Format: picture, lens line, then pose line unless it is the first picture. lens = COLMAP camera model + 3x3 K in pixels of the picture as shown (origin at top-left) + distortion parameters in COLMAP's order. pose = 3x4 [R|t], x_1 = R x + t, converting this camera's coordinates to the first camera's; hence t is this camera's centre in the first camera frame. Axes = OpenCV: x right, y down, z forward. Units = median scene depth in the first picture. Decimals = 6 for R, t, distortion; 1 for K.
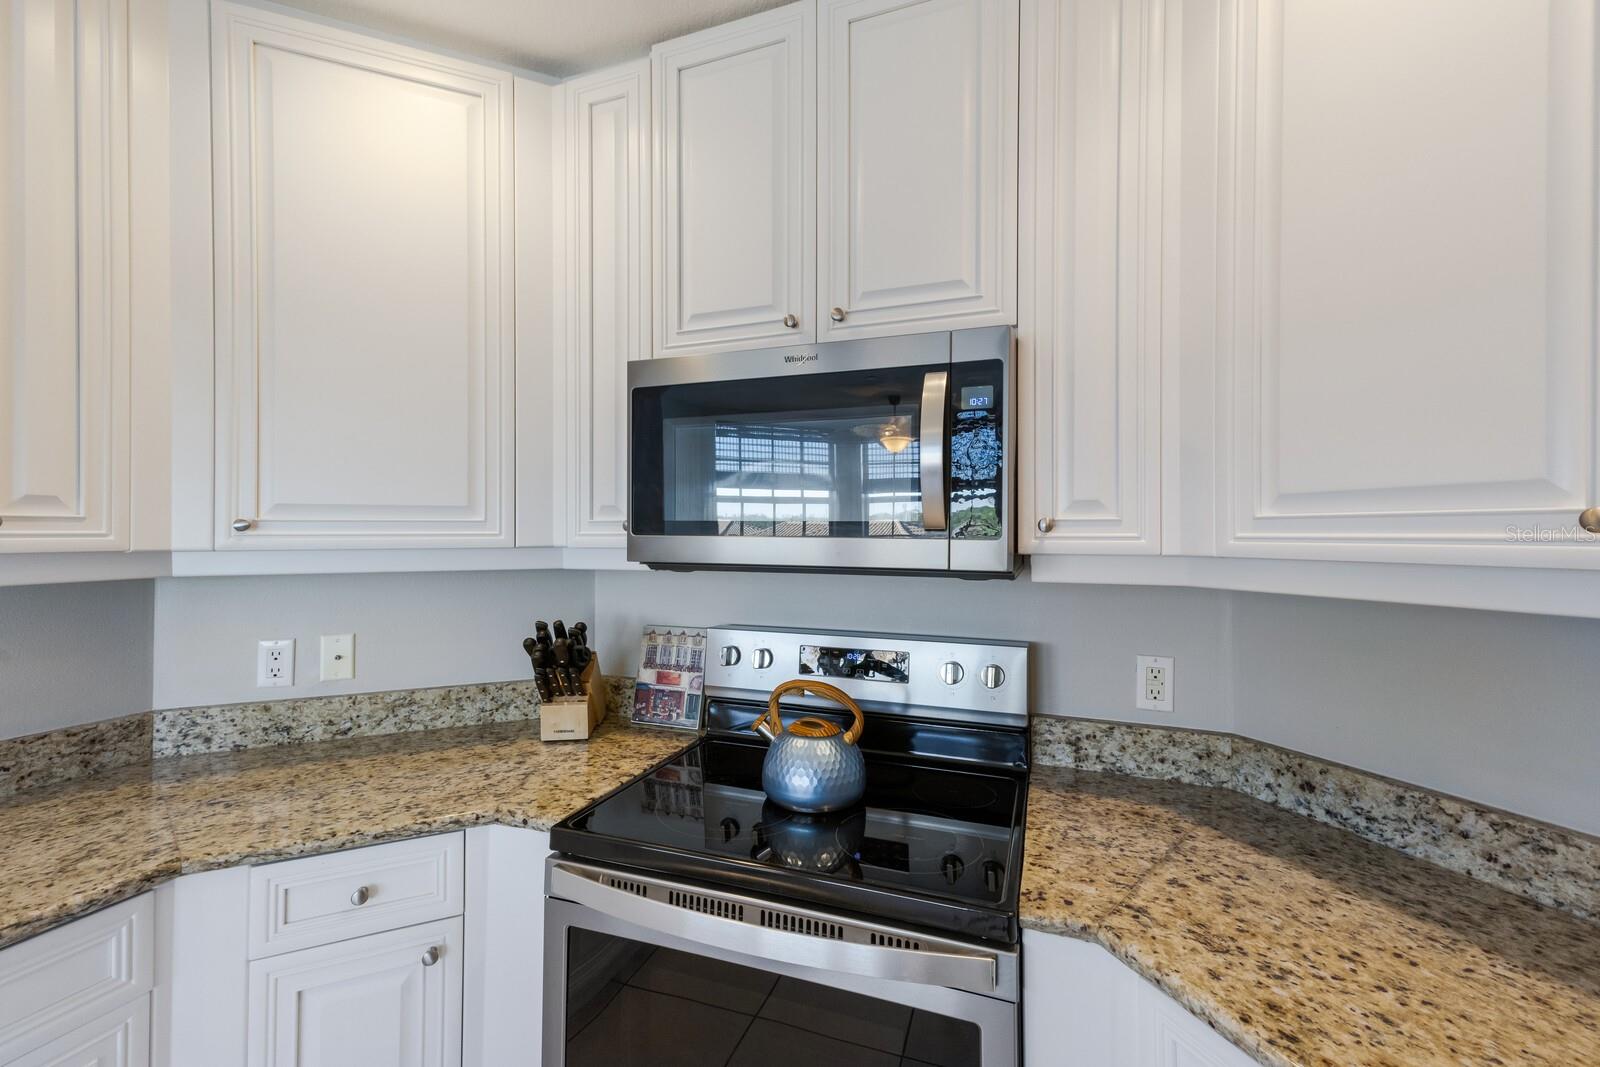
lens RADIAL K [[691.0, 0, 801.9], [0, 691.0, 529.9], [0, 0, 1]] dist [0.026783, -0.000014]
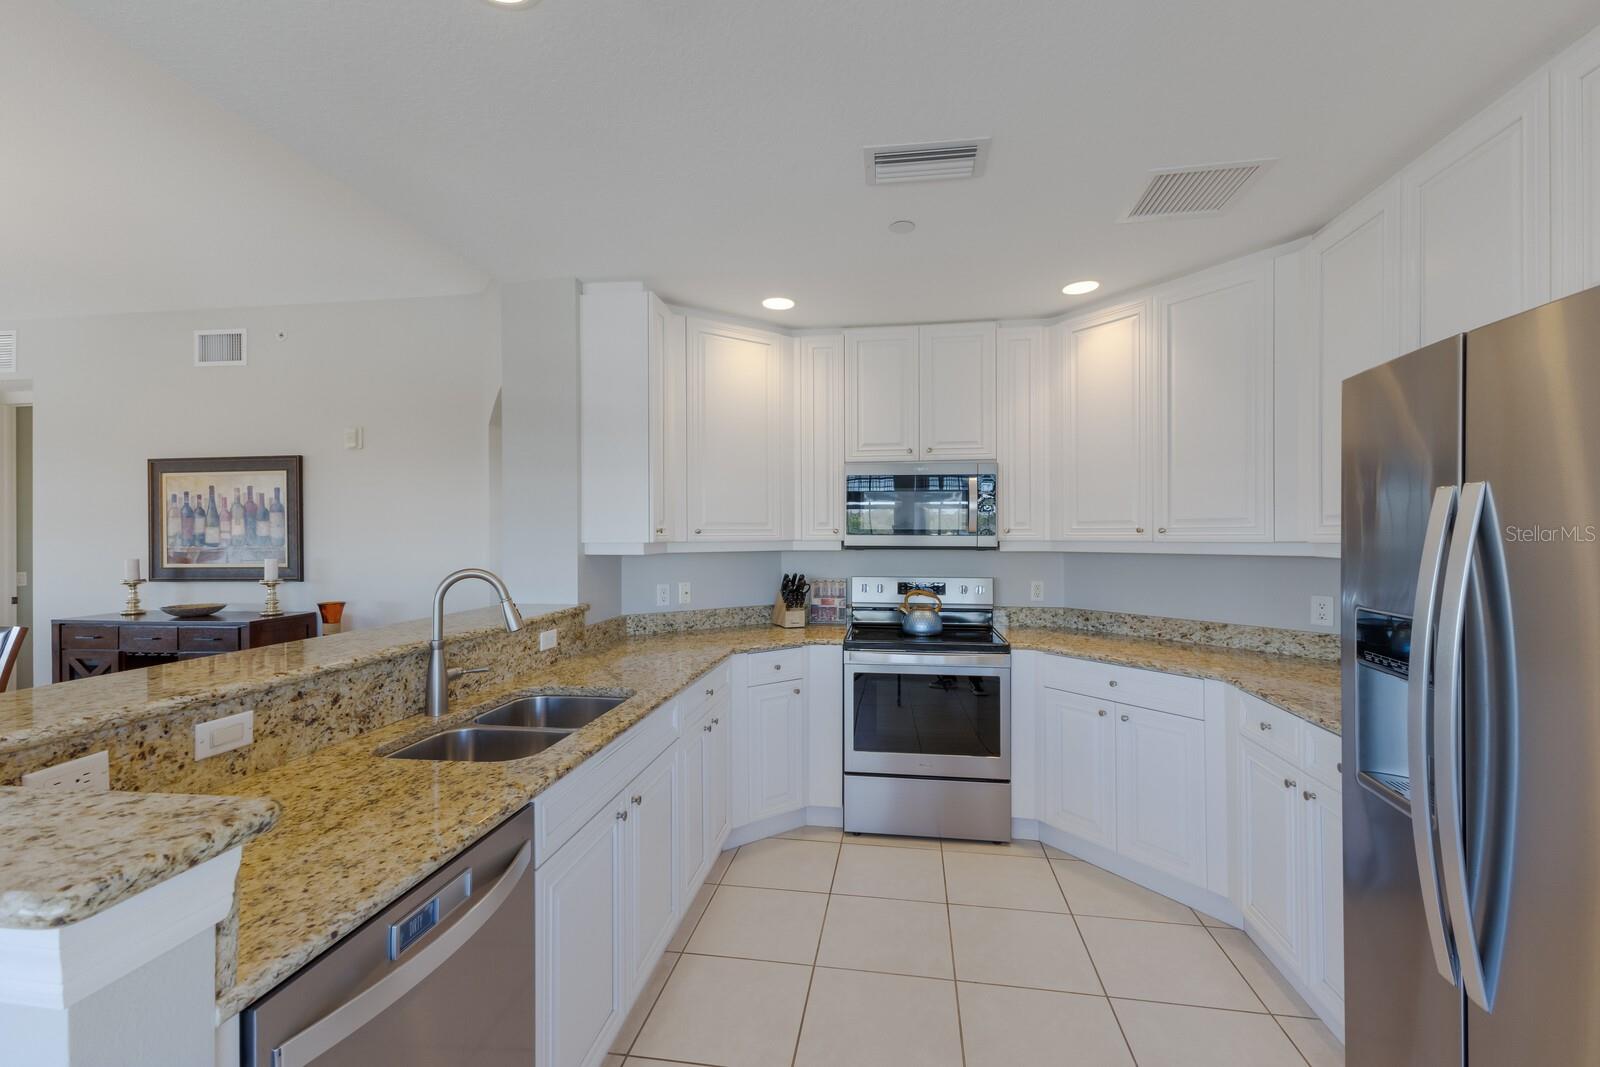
lens RADIAL K [[694.3, 0, 810.5], [0, 694.3, 535.2], [0, 0, 1]] dist [0.001015, 0.000062]
pose [[0.976019, -0.004729, 0.217635, -0.882474], [0.003267, 0.999970, 0.007078, -0.008894], [-0.217662, -0.006197, 0.976005, -1.342770]]
